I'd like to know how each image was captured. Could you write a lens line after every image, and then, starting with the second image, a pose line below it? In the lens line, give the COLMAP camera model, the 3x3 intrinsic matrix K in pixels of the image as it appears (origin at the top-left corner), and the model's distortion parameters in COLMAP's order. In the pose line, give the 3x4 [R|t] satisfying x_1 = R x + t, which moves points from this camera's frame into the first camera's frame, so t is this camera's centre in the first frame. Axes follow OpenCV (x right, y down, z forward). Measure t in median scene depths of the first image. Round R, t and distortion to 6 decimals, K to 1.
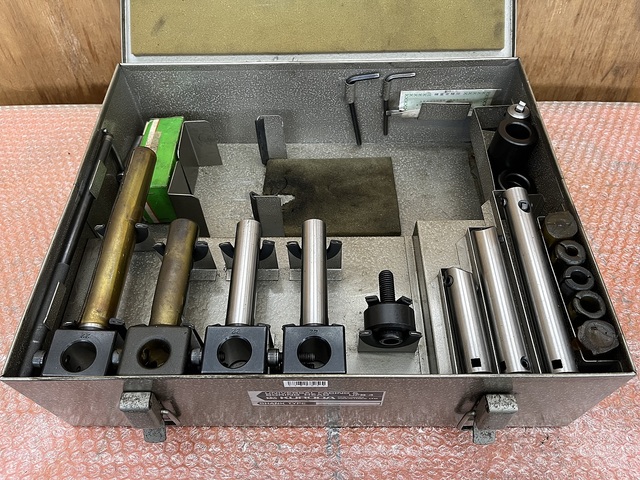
lens RADIAL K [[521.8, 0, 320.0], [0, 521.8, 240.0], [0, 0, 1]] dist [-0.008039, -0.019754]
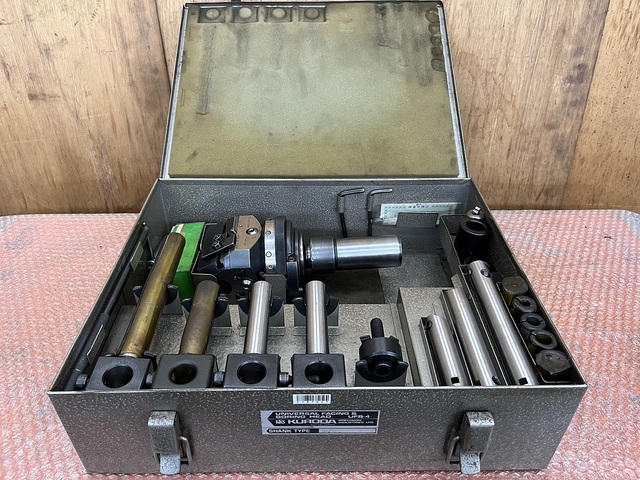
lens RADIAL K [[521.8, 0, 320.0], [0, 521.8, 240.0], [0, 0, 1]] dist [-0.008039, -0.019754]
pose [[0.999487, 0.005661, 0.031513, -0.041247], [0.005182, 0.942665, -0.333700, 0.283503], [-0.031595, 0.333692, 0.942152, -0.191884]]
